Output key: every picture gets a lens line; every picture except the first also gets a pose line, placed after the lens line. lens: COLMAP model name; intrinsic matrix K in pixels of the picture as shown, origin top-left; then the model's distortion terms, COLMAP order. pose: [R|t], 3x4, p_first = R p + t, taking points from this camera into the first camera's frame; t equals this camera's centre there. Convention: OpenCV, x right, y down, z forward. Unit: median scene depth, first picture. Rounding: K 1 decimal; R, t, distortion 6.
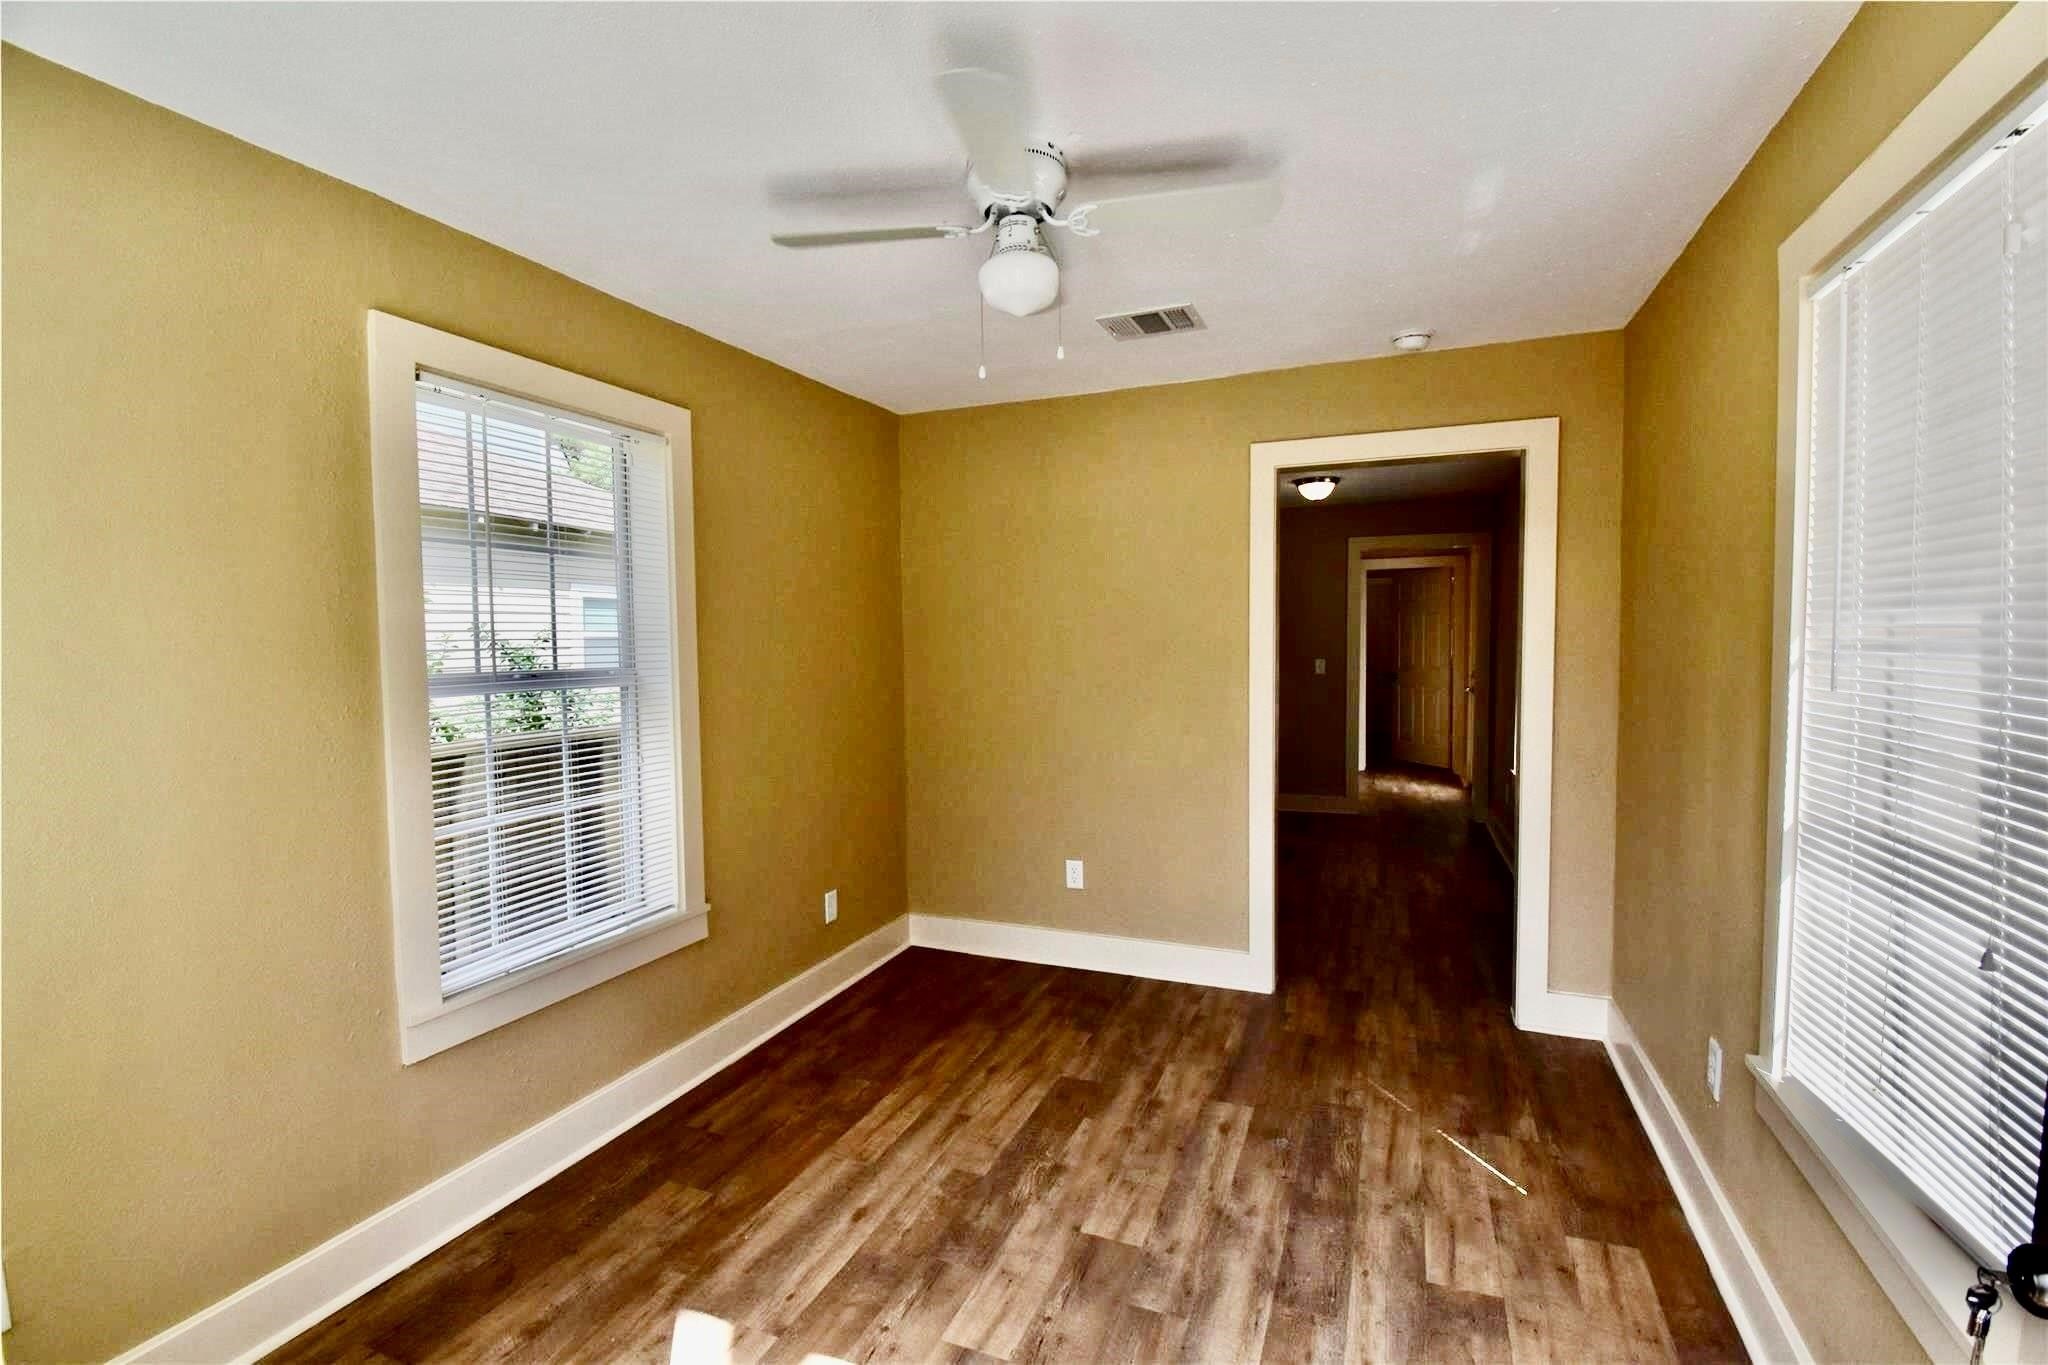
lens RADIAL K [[912.2, 0, 1022.6], [0, 912.2, 682.4], [0, 0, 1]] dist [0.001851, -0.003095]
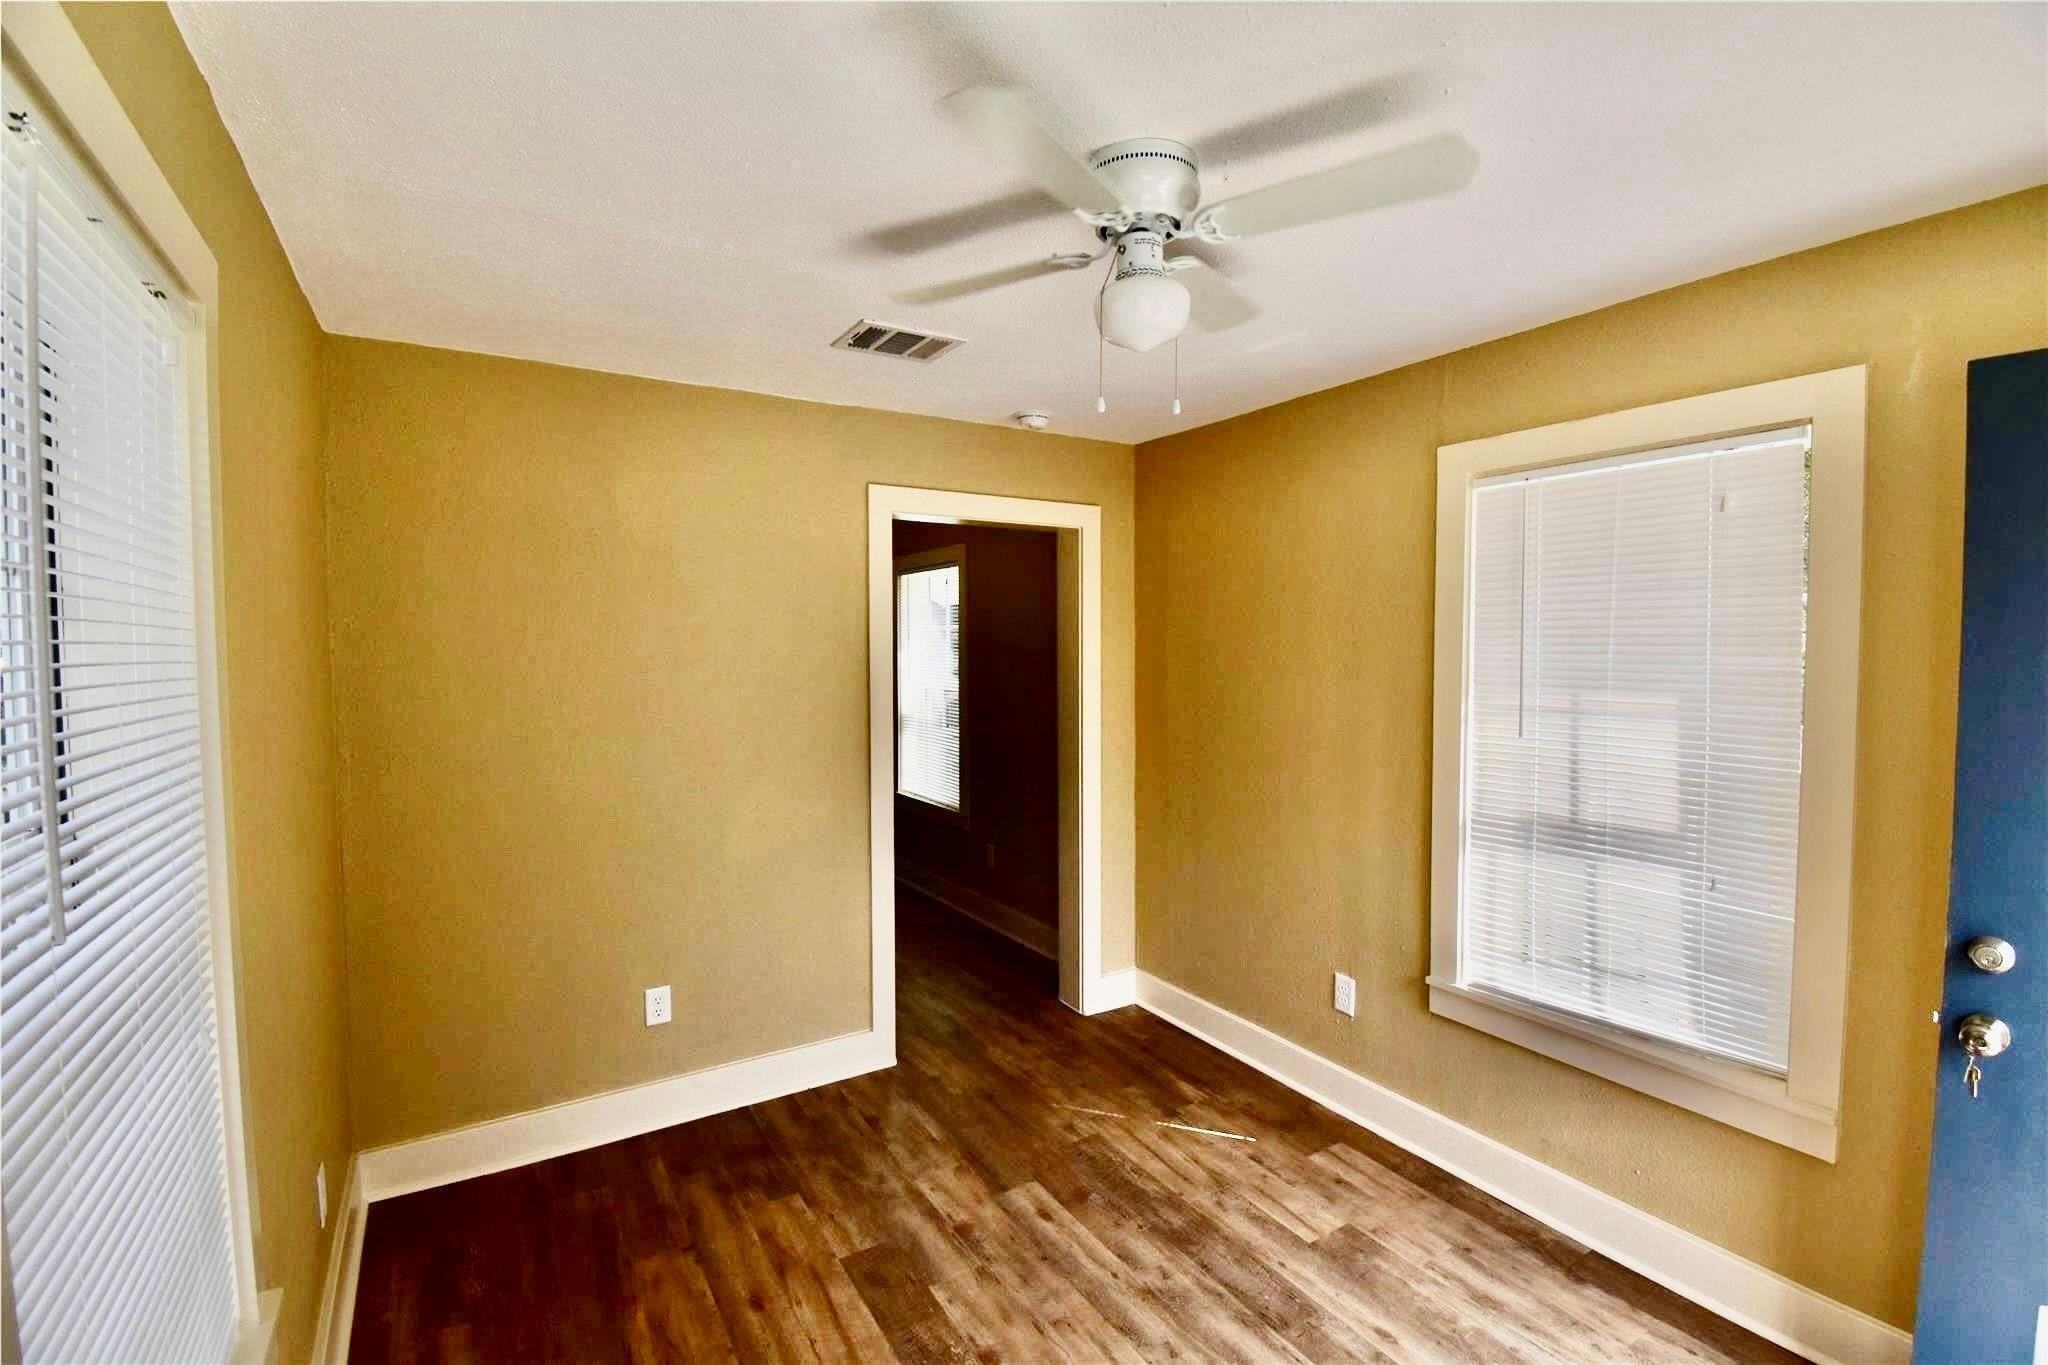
lens RADIAL K [[912.2, 0, 1028.1], [0, 912.2, 679.4], [0, 0, 1]] dist [0.001851, -0.003095]
pose [[0.586704, -0.021731, 0.809510, -0.538225], [0.037207, 0.999308, -0.000141, -0.071378], [-0.808946, 0.030202, 0.587106, 0.423731]]
